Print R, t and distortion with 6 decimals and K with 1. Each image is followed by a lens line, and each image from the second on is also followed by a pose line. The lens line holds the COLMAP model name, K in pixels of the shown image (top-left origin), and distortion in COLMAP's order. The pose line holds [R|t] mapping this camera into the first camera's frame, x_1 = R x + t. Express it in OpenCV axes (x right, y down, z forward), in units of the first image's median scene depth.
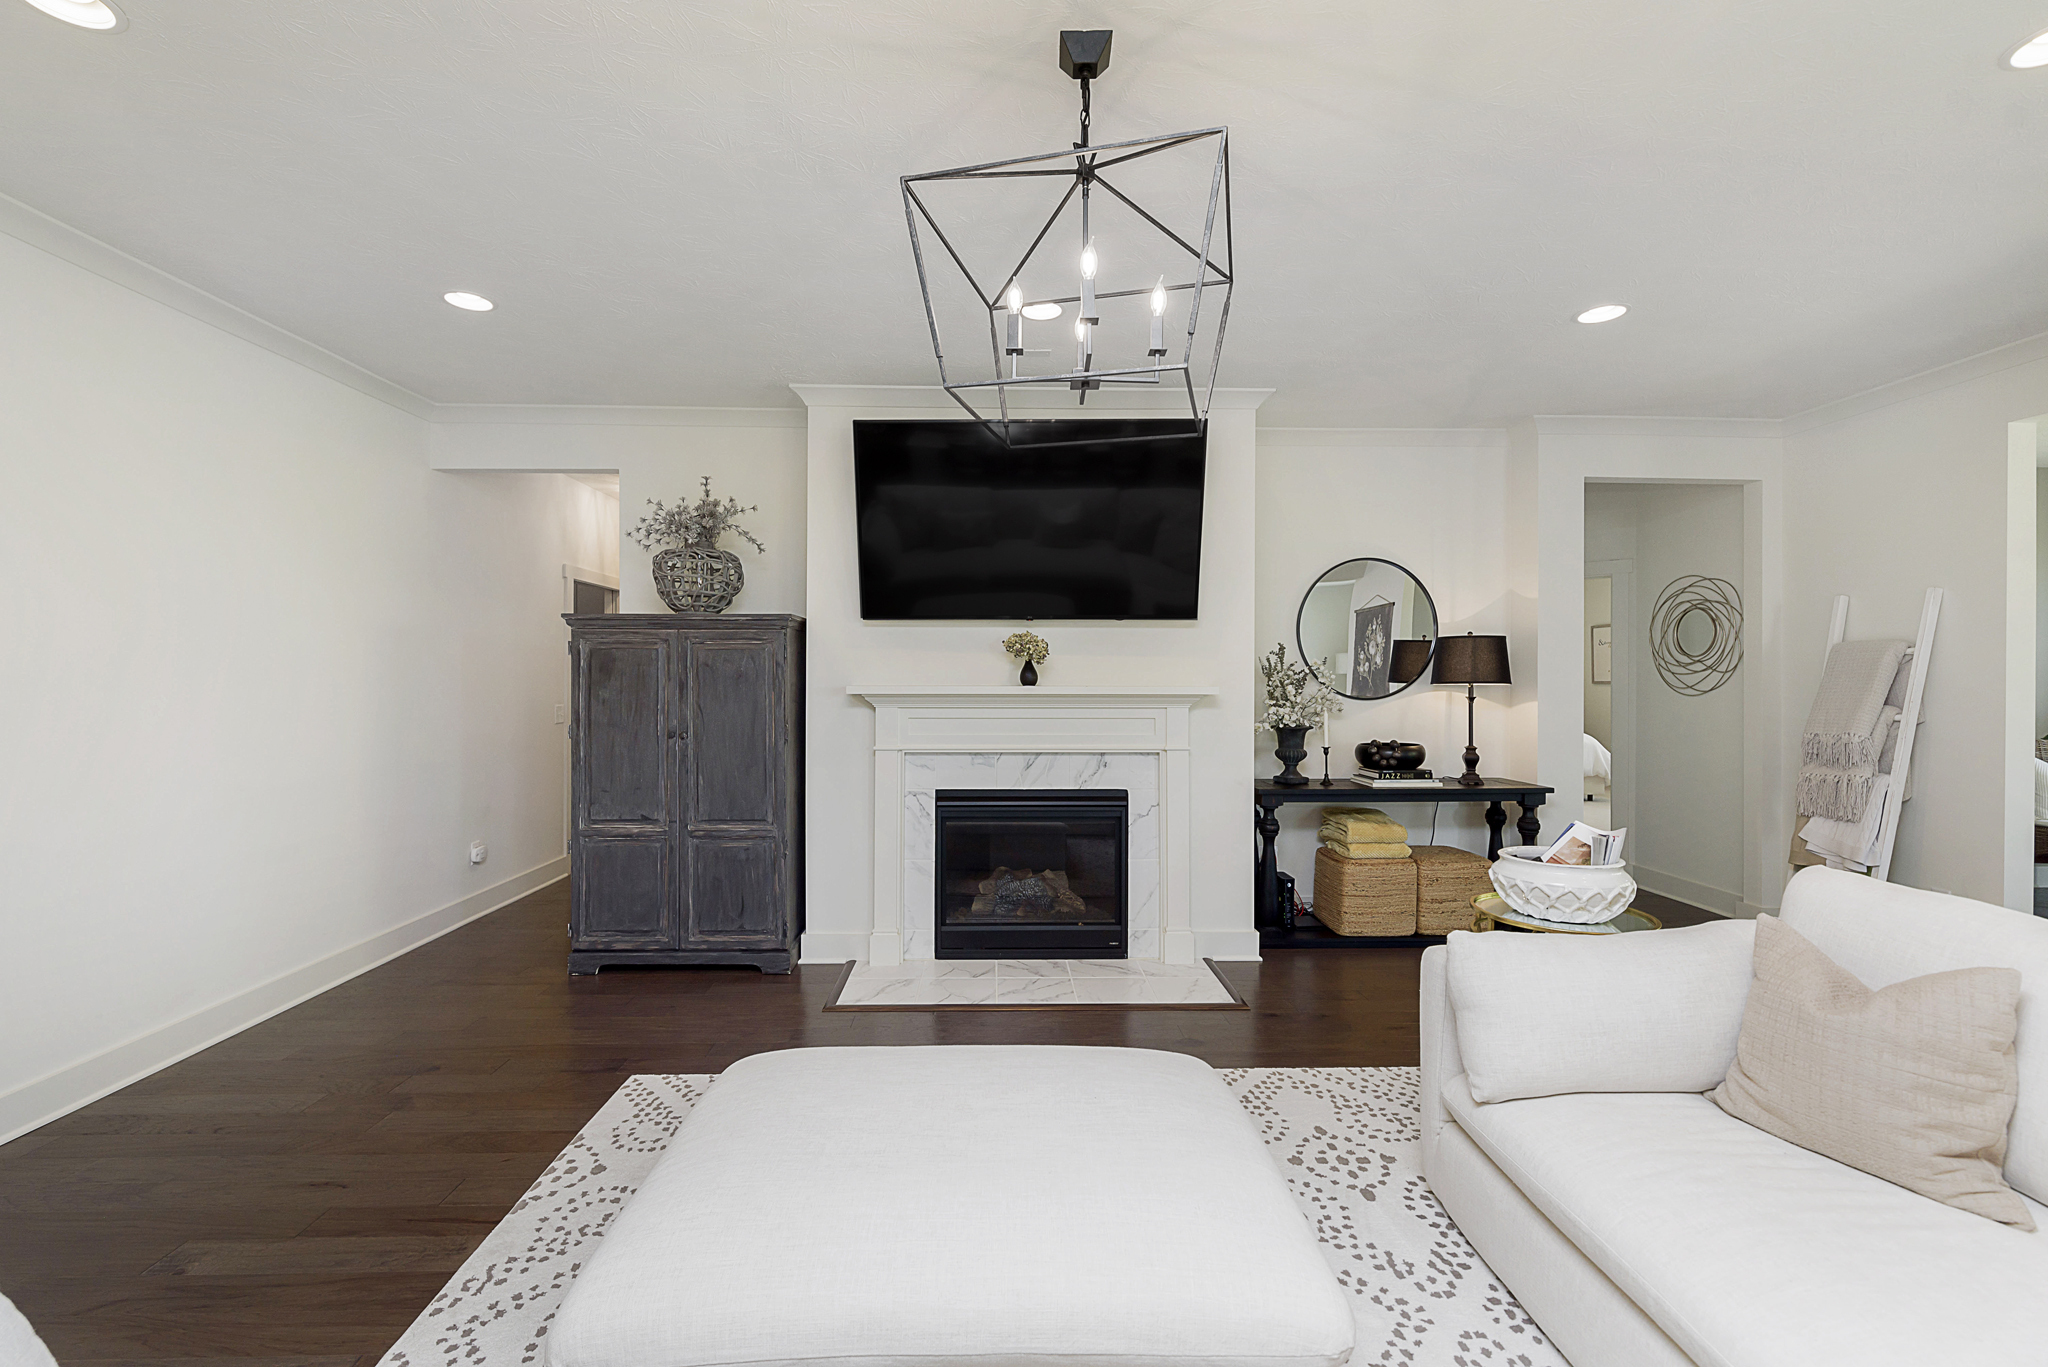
lens RADIAL K [[875.7, 0, 997.9], [0, 875.7, 680.2], [0, 0, 1]] dist [0.002455, 0.000636]
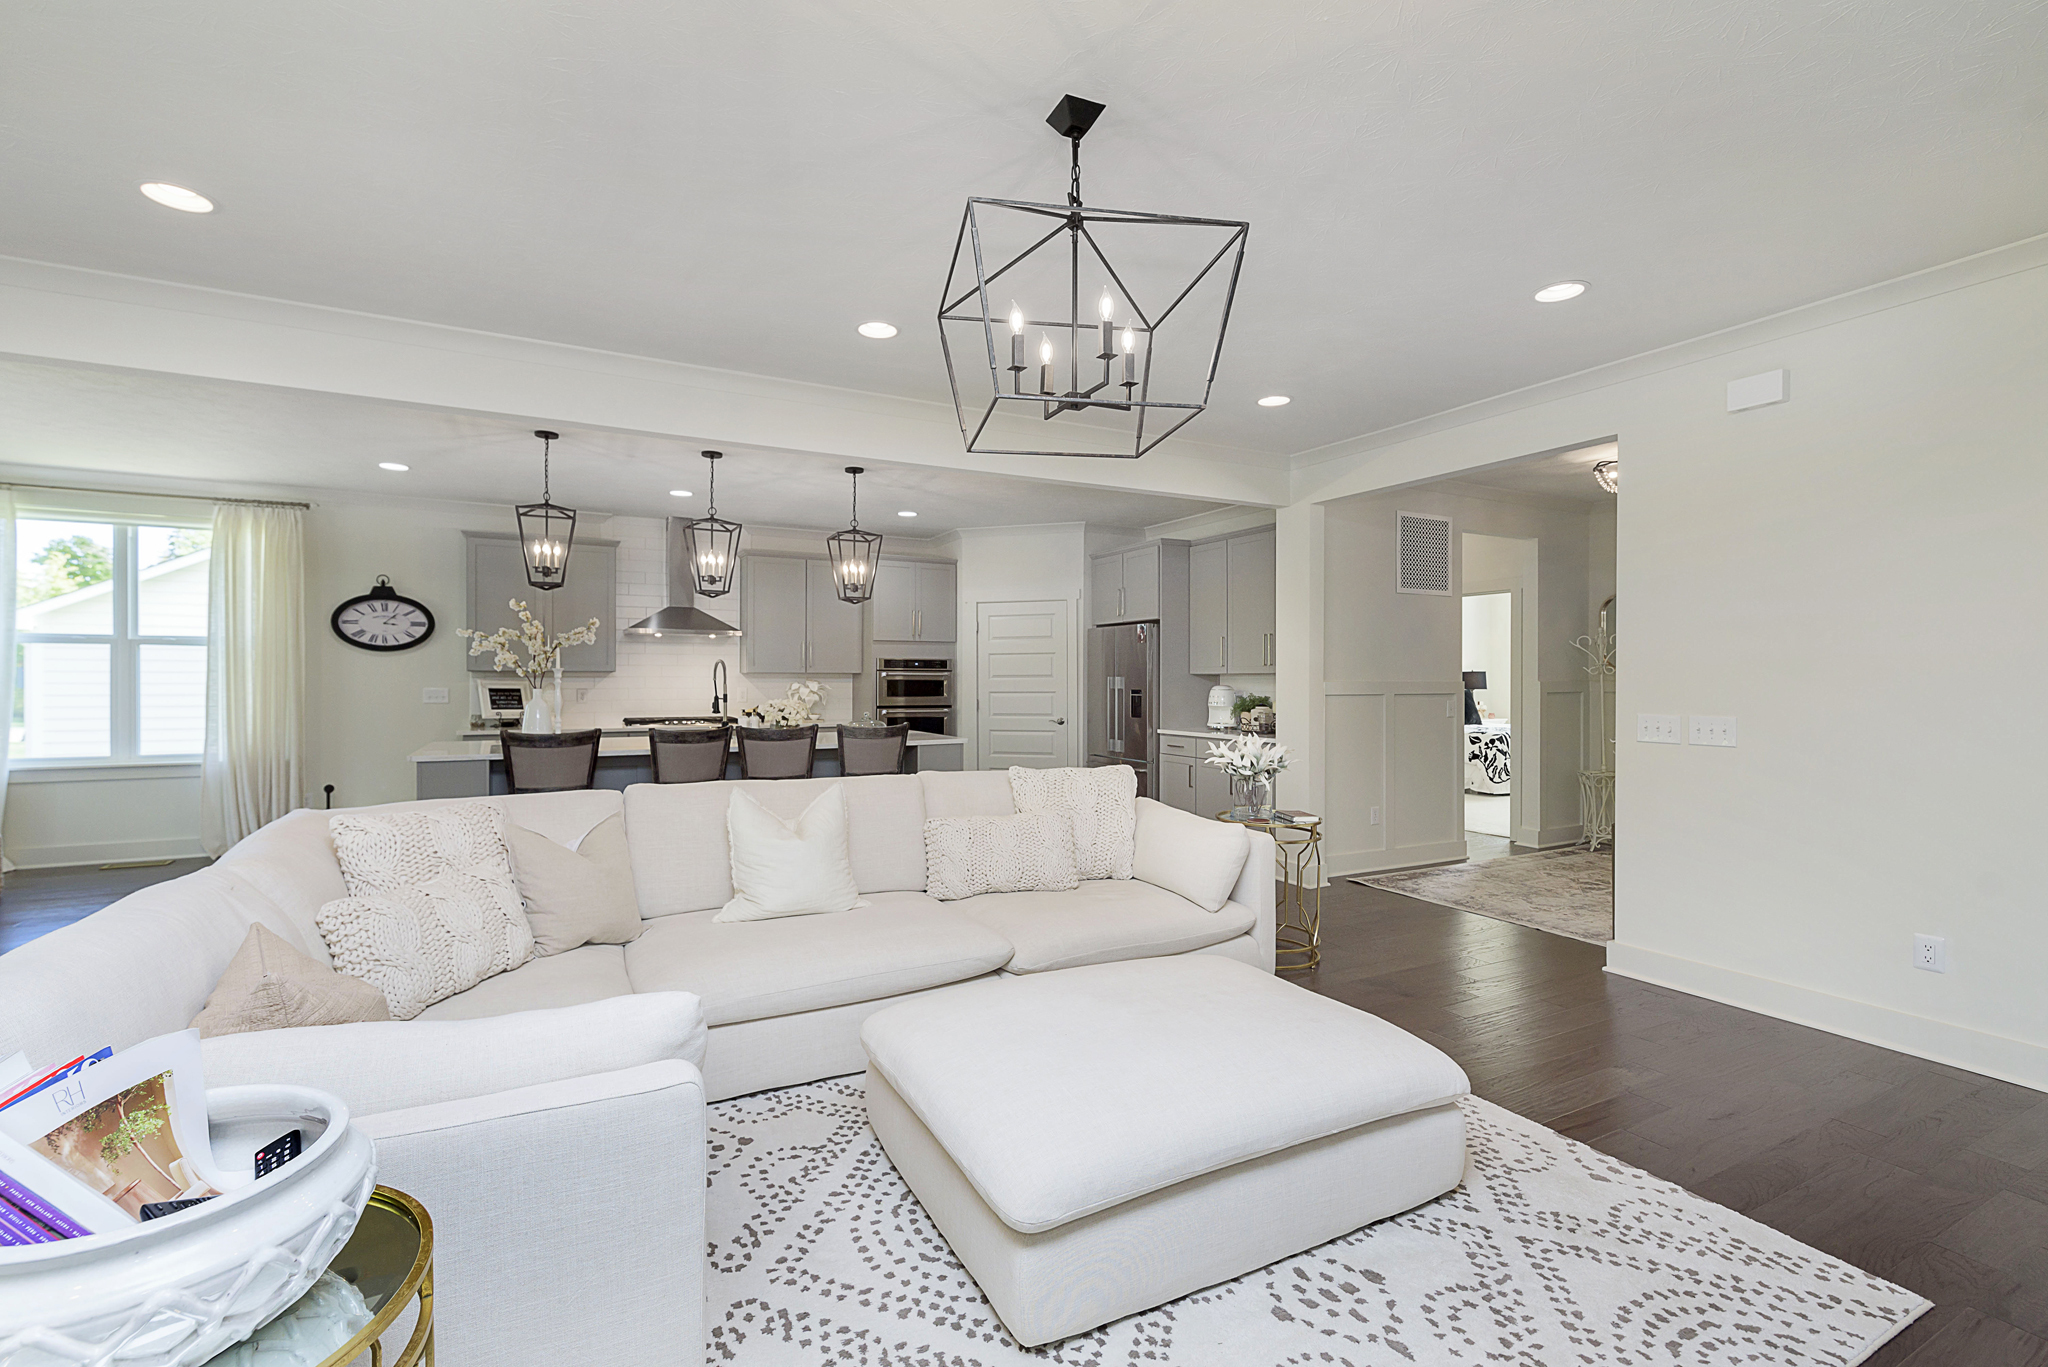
lens RADIAL K [[861.5, 0, 1015.3], [0, 861.5, 684.1], [0, 0, 1]] dist [0.002751, -0.000218]
pose [[-0.890137, -0.000548, -0.455693, 0.308298], [-0.003221, 0.999982, 0.005089, 0.013629], [0.455682, 0.005998, -0.890122, 0.898285]]
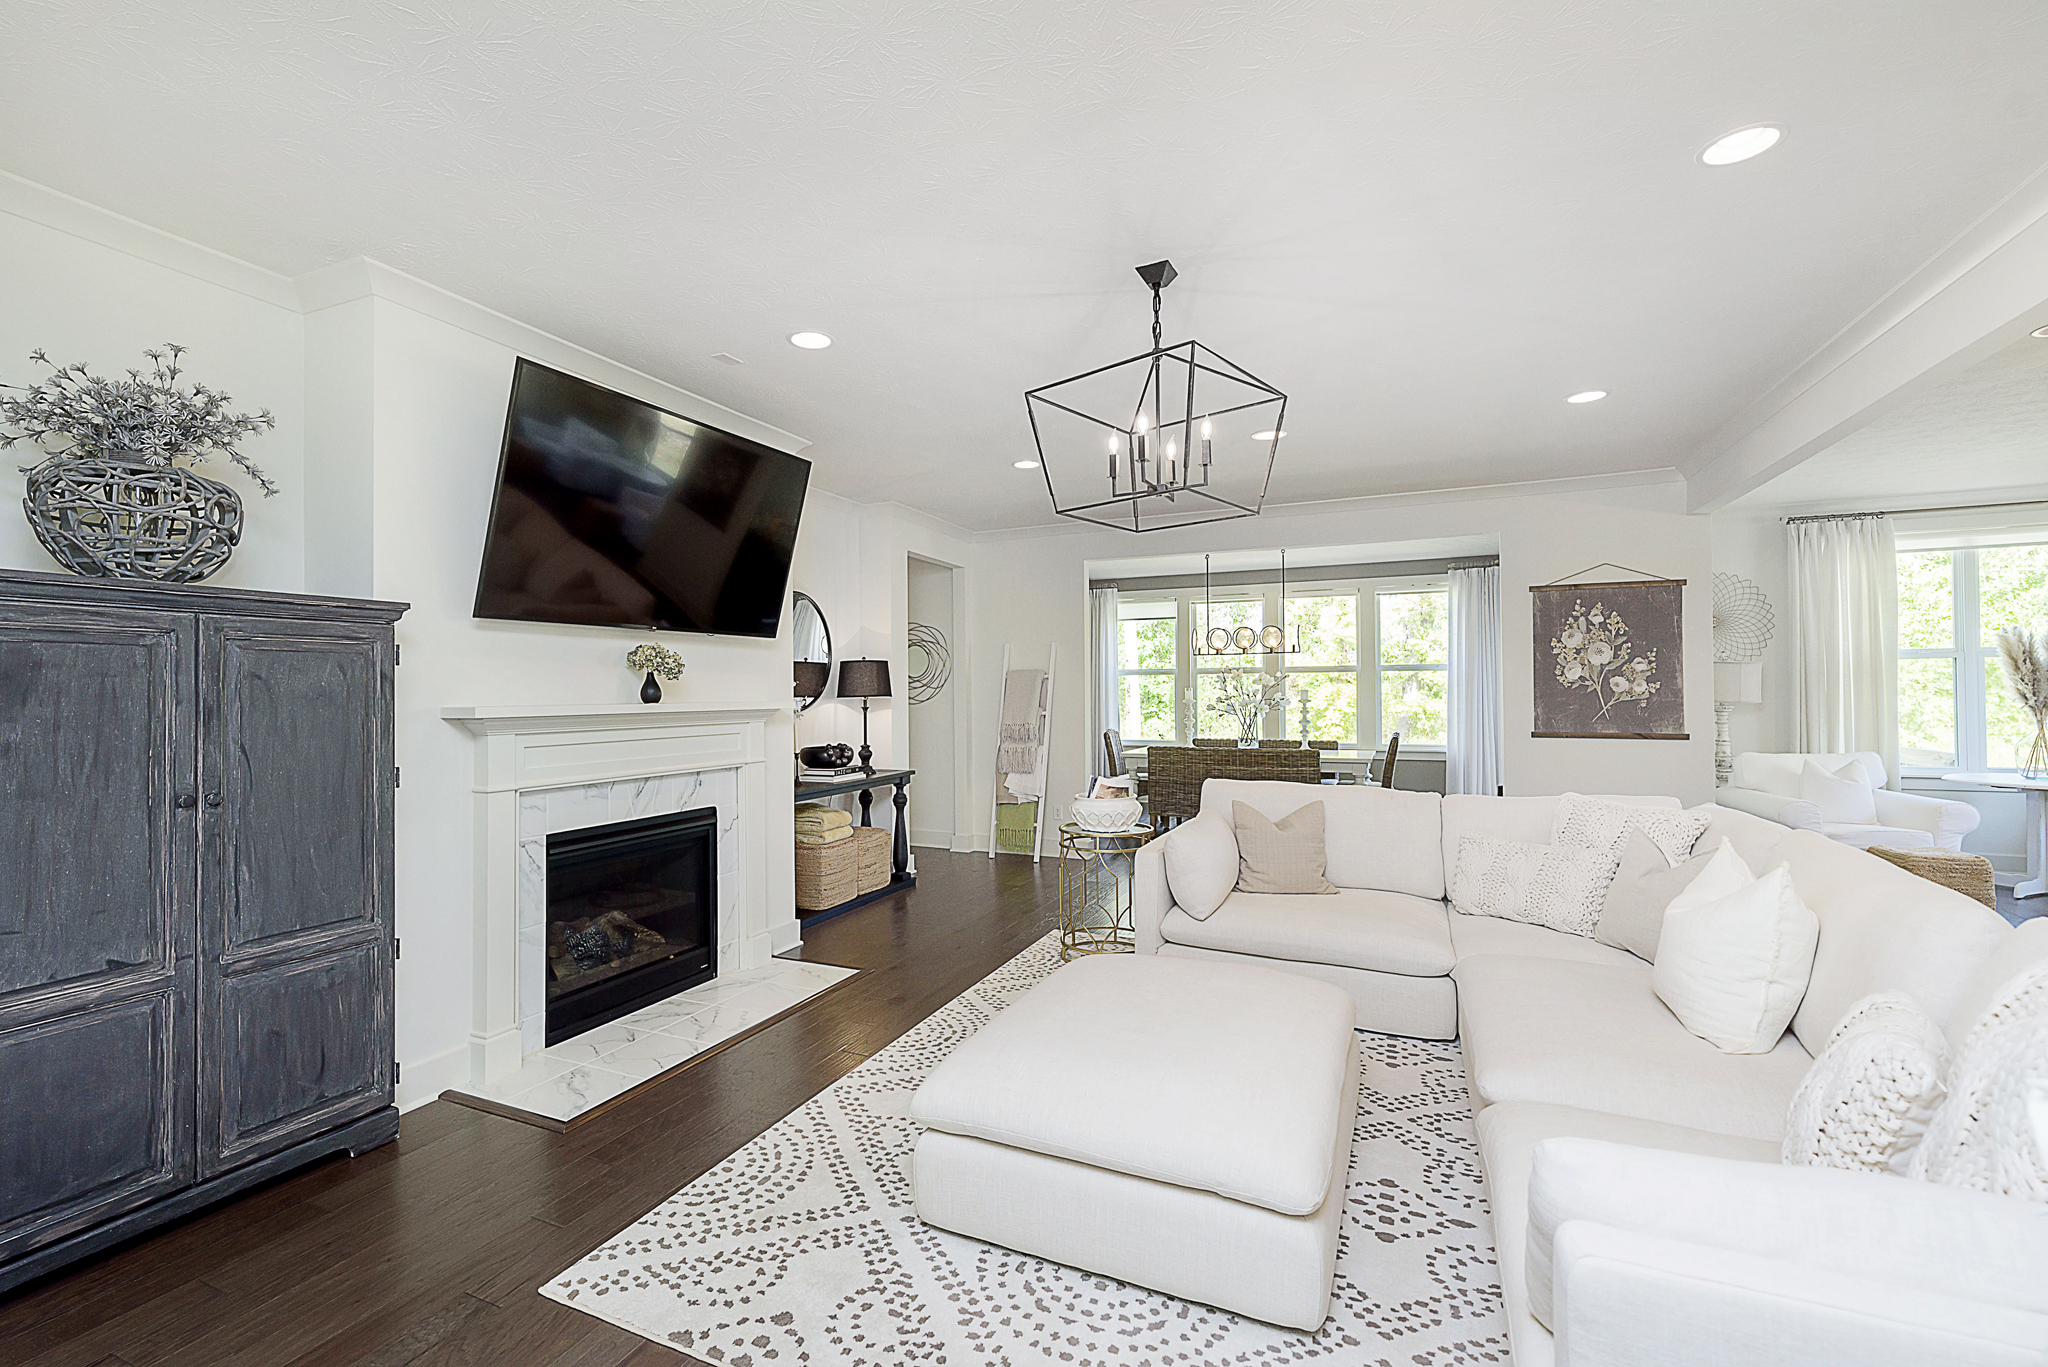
lens RADIAL K [[901.1, 0, 993.6], [0, 901.1, 689.6], [0, 0, 1]] dist [-0.002354, -0.000145]
pose [[0.424060, -0.002198, 0.905632, -0.644962], [0.011710, 0.999927, -0.003056, -0.000734], [-0.905559, 0.011901, 0.424054, 0.280657]]
